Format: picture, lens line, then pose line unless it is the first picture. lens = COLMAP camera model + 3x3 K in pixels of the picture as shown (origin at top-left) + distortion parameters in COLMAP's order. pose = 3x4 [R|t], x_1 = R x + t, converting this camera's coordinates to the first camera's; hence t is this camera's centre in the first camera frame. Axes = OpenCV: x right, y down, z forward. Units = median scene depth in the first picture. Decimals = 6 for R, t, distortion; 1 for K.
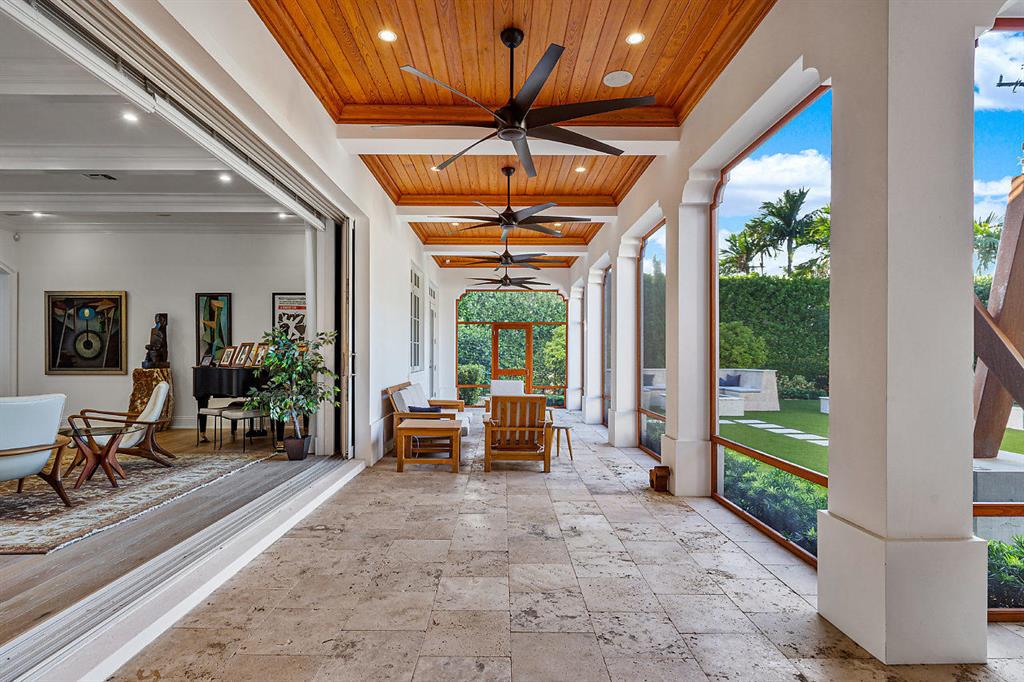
lens RADIAL K [[519.3, 0, 505.4], [0, 519.3, 357.6], [0, 0, 1]] dist [0.004277, 0.001141]
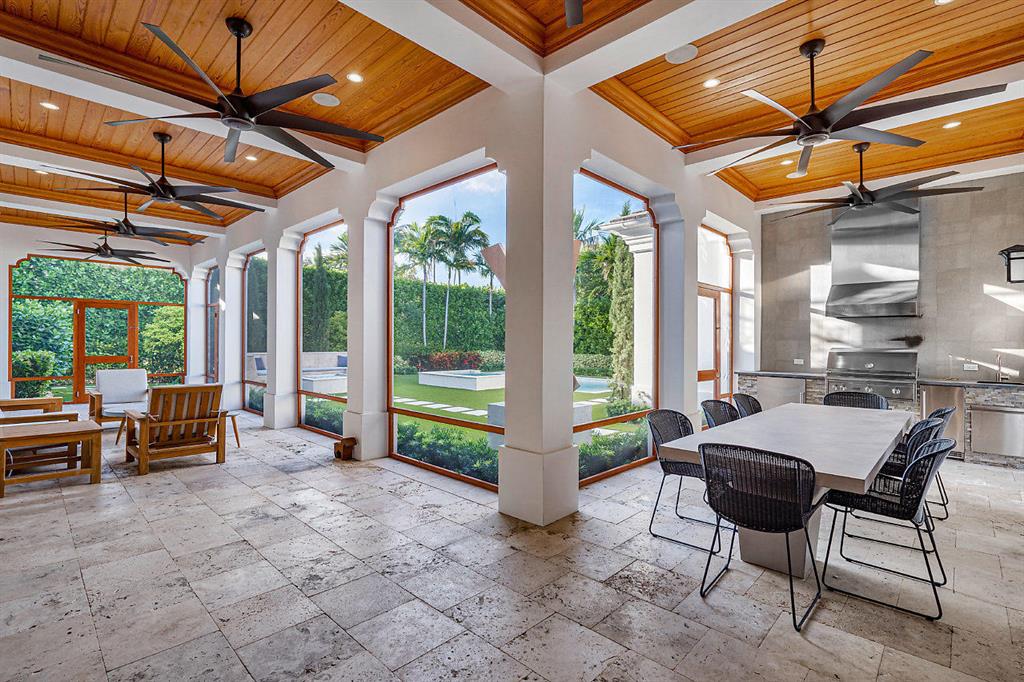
lens RADIAL K [[473.9, 0, 511.2], [0, 473.9, 339.0], [0, 0, 1]] dist [-0.001435, 0.001014]
pose [[0.699598, 0.004977, 0.714519, -0.239884], [-0.003238, 0.999988, -0.003794, -0.012531], [-0.714529, 0.000341, 0.699605, -0.010379]]
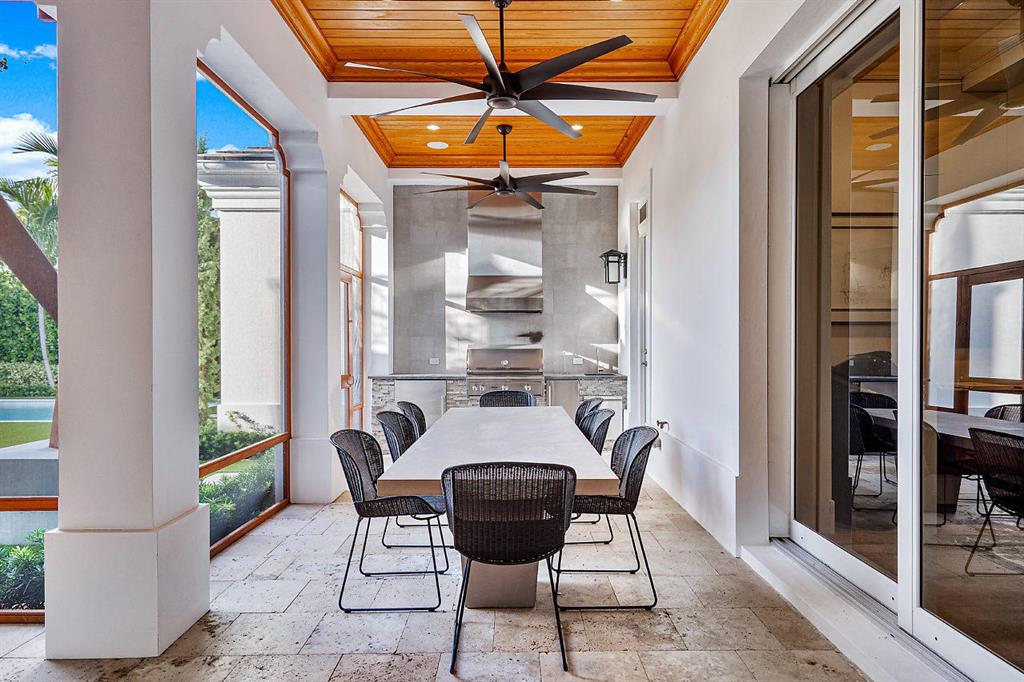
lens RADIAL K [[611.6, 0, 514.2], [0, 611.6, 344.5], [0, 0, 1]] dist [0.010480, -0.004645]
pose [[0.008144, -0.003695, 0.999960, -0.217460], [0.003454, 0.999987, 0.003667, -0.000856], [-0.999961, 0.003424, 0.008157, 0.163520]]
